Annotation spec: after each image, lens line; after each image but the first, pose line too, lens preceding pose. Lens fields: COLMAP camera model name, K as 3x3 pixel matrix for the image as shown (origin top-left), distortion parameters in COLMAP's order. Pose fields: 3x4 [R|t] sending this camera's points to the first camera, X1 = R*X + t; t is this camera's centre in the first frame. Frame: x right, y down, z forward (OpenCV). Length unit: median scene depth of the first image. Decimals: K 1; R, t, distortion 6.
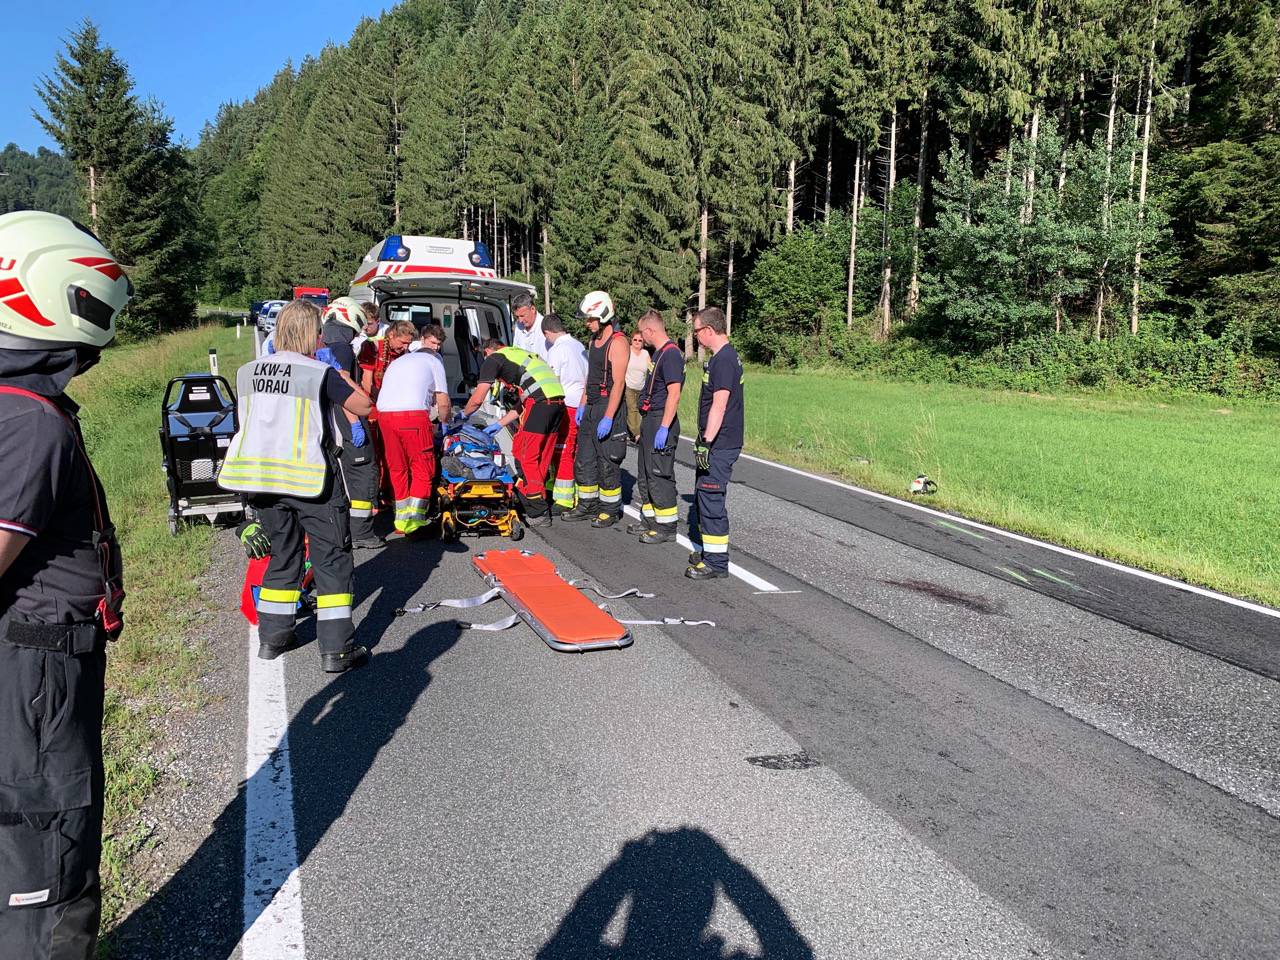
lens RADIAL K [[984.4, 0, 643.3], [0, 984.4, 463.7], [0, 0, 1]] dist [0.025847, -0.004682]
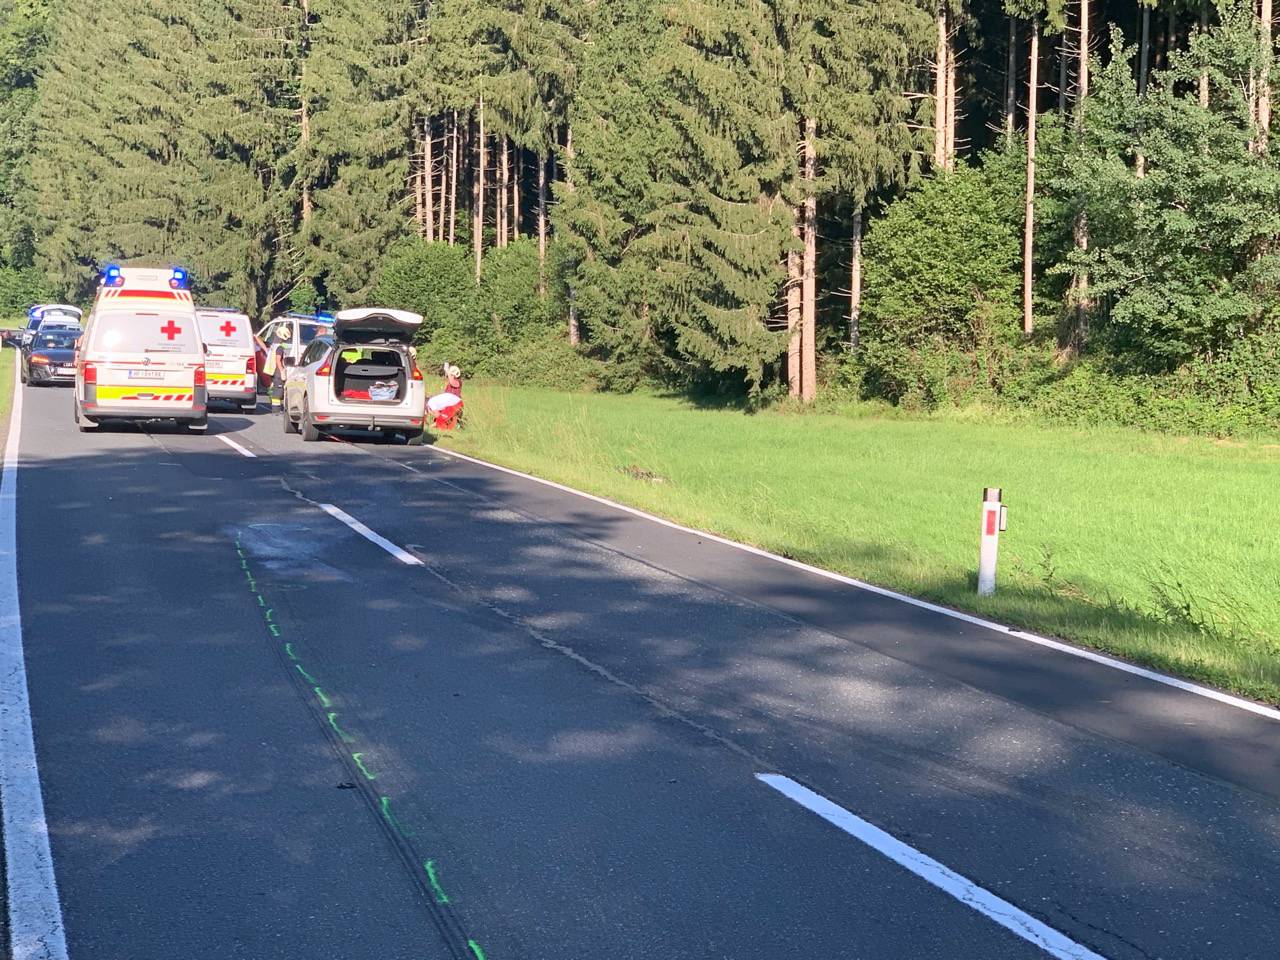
lens RADIAL K [[2568.6, 0, 672.2], [0, 2568.6, 477.9], [0, 0, 1]] dist [0.082031, 0.177708]
pose [[0.992167, -0.008395, -0.124637, 0.157251], [-0.002636, 0.996110, -0.088075, 0.060854], [0.124892, 0.087714, 0.988286, -0.395579]]
